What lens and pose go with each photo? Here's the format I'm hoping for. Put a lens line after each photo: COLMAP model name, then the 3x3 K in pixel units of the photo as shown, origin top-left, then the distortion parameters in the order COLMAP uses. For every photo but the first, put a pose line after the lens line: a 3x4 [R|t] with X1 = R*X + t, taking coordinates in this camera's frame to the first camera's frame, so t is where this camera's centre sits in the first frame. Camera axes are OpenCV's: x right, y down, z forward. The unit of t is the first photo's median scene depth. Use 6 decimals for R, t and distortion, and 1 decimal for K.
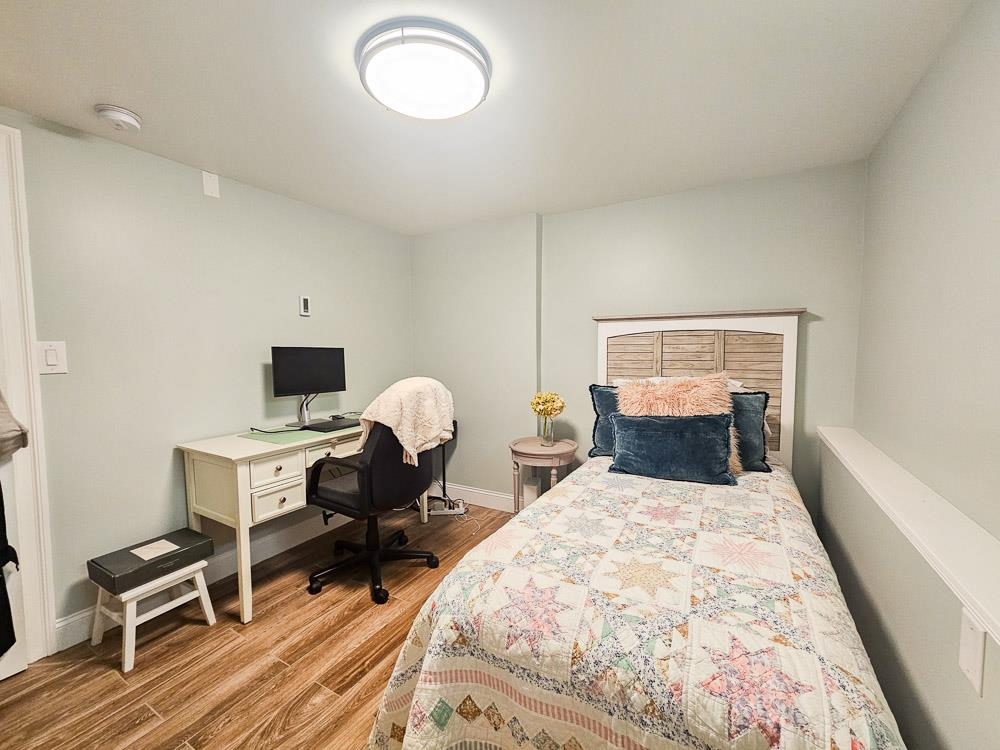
lens RADIAL K [[417.9, 0, 491.7], [0, 417.9, 373.6], [0, 0, 1]] dist [-0.002835, 0.001729]
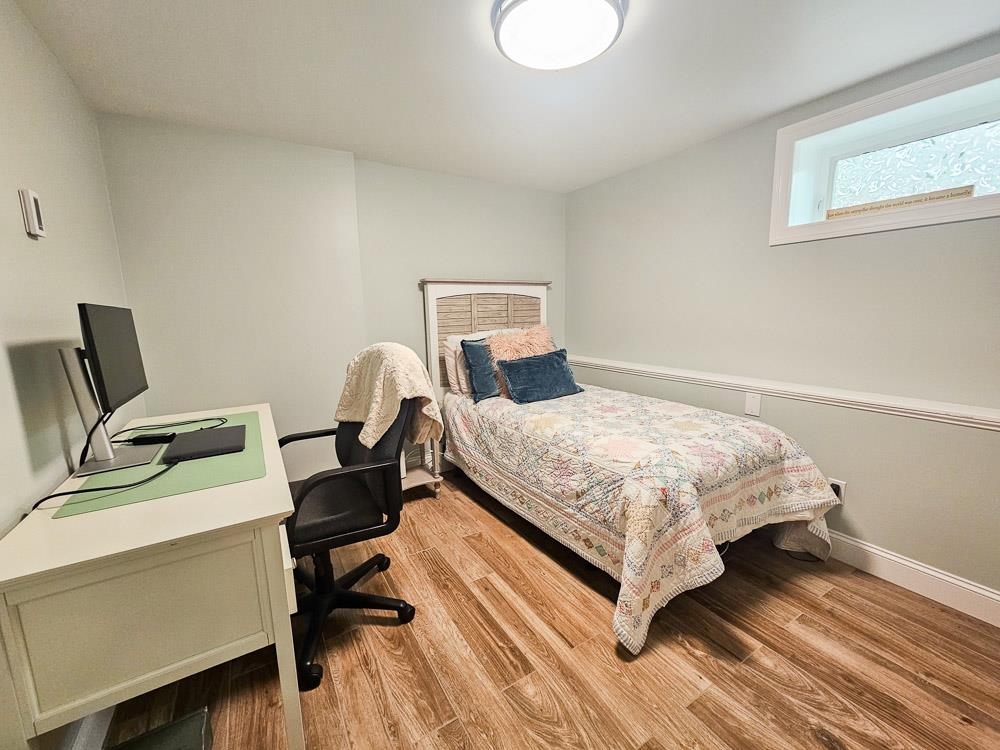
lens RADIAL K [[417.9, 0, 503.7], [0, 417.9, 376.6], [0, 0, 1]] dist [-0.002835, 0.001729]
pose [[0.455097, -0.145382, 0.878493, -1.114019], [0.073363, 0.989349, 0.125722, -0.015433], [-0.887415, 0.007233, 0.460915, 0.608827]]
